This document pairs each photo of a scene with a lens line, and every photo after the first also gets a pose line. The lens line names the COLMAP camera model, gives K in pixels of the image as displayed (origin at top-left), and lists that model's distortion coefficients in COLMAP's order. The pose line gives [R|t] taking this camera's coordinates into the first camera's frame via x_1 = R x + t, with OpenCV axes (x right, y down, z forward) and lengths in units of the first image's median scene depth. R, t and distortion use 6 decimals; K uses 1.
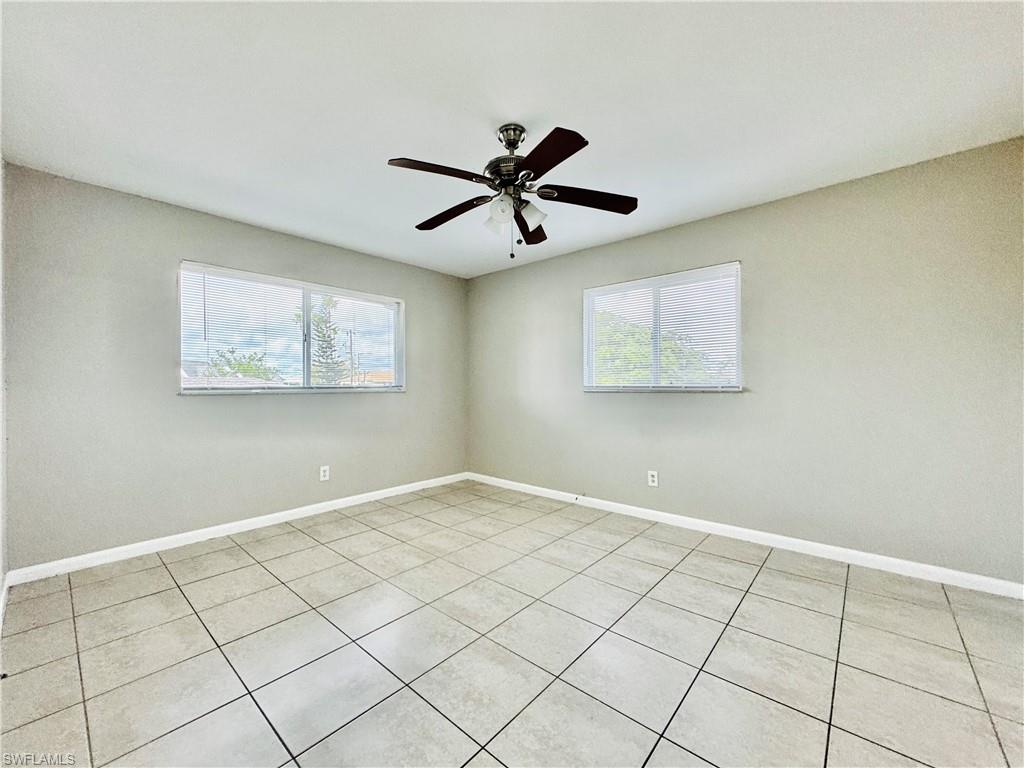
lens RADIAL K [[409.3, 0, 520.5], [0, 409.3, 401.5], [0, 0, 1]] dist [-0.004263, 0.000207]
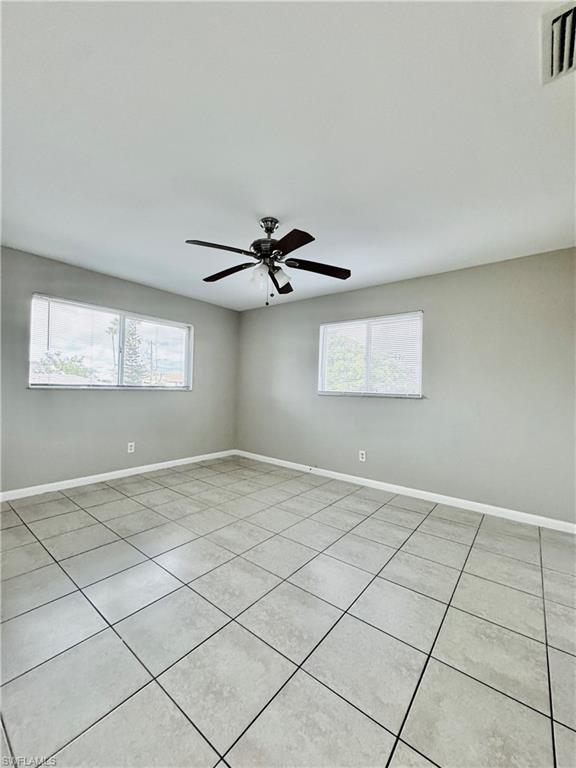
lens RADIAL K [[307.0, 0, 297.0], [0, 307.0, 394.8], [0, 0, 1]] dist [-0.004263, 0.000207]
pose [[0.998006, 0.030918, 0.055020, 0.032149], [-0.030047, 0.999411, -0.016588, -0.006355], [-0.055500, 0.014902, 0.998347, -0.109760]]
